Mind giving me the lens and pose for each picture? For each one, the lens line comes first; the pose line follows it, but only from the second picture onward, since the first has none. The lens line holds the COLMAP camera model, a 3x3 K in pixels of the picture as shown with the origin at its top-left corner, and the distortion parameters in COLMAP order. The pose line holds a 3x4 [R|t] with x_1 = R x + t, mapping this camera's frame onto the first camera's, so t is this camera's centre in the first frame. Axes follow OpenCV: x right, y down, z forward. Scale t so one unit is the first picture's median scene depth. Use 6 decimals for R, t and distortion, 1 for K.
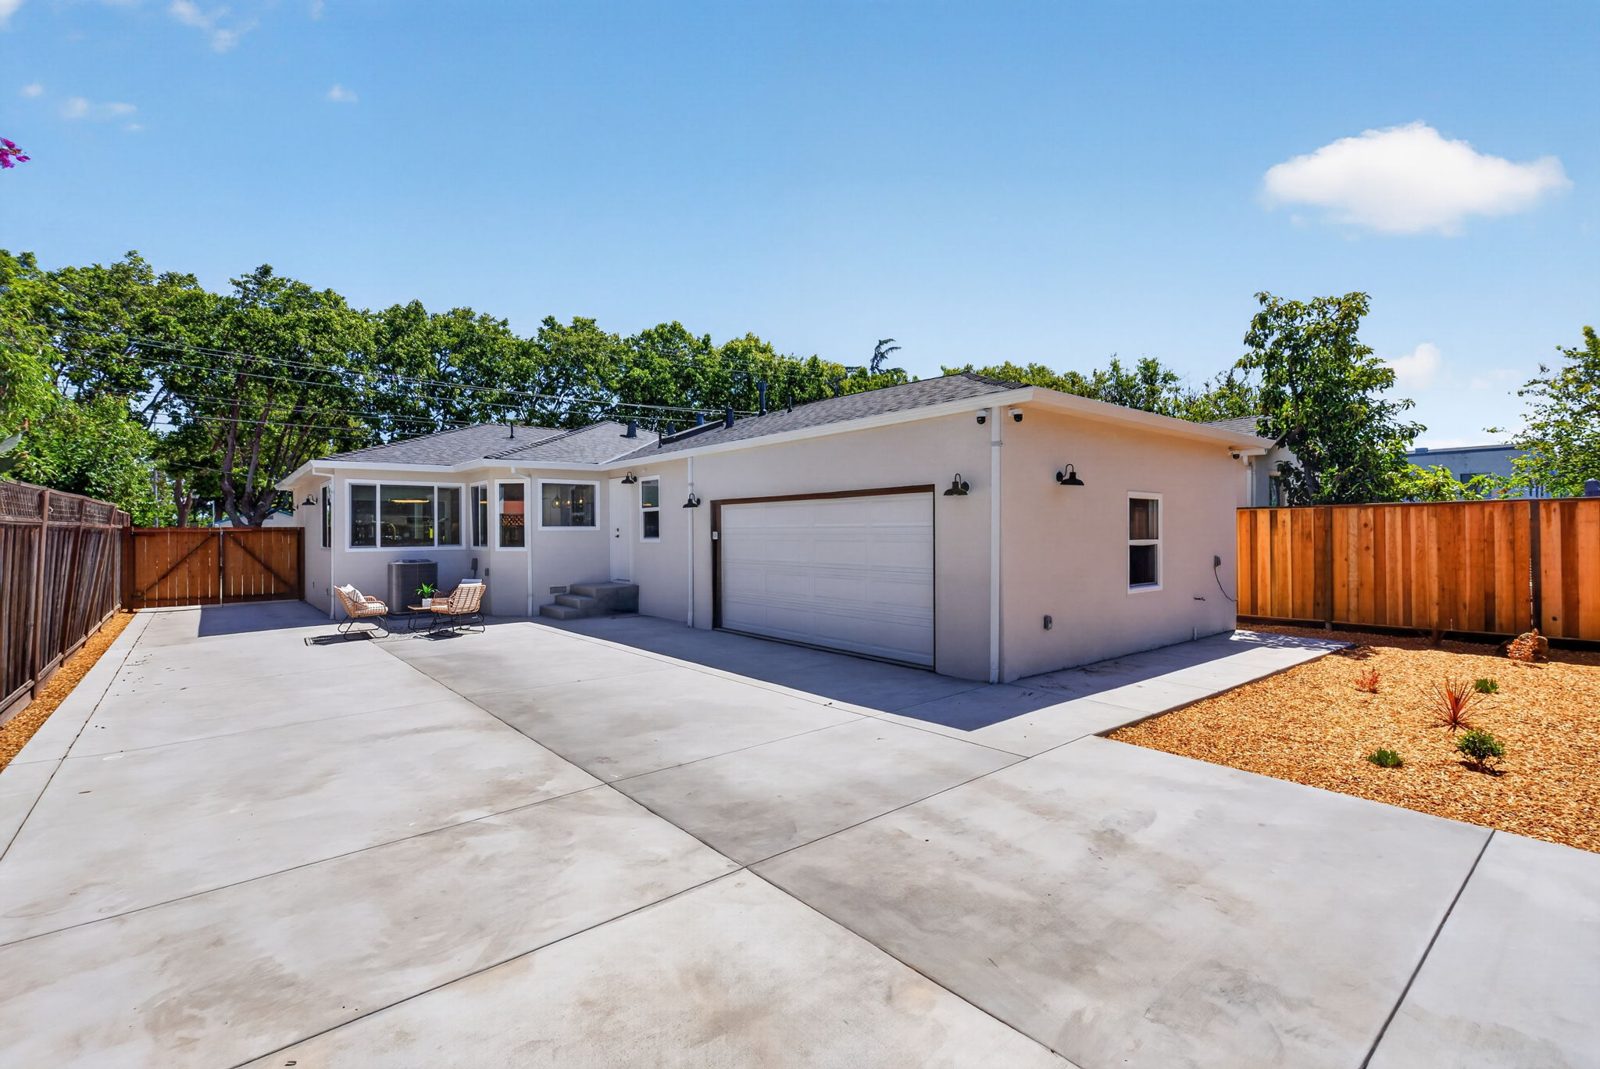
lens RADIAL K [[739.4, 0, 839.1], [0, 739.4, 533.9], [0, 0, 1]] dist [-0.000920, 0.000525]
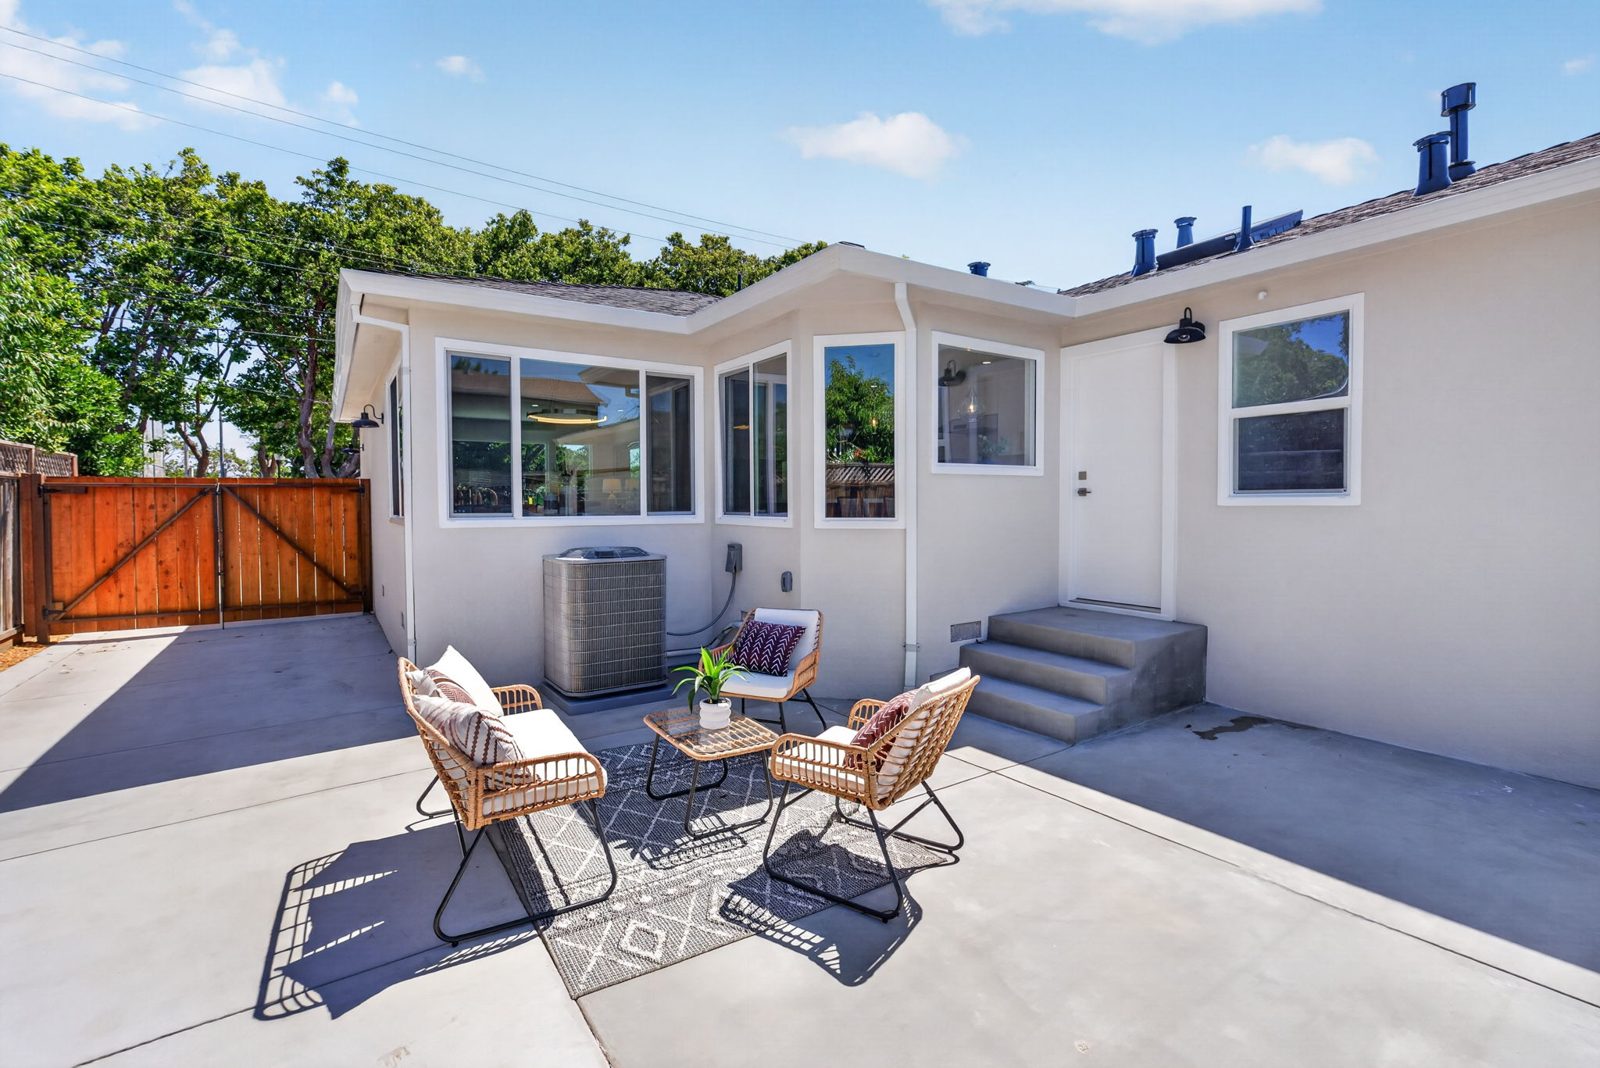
lens RADIAL K [[682.4, 0, 799.1], [0, 682.4, 525.8], [0, 0, 1]] dist [0.016419, -0.000141]
pose [[0.993856, 0.004804, -0.110573, -0.361684], [-0.001603, 0.999578, 0.029016, 0.009678], [0.110666, -0.028661, 0.993444, 0.544705]]
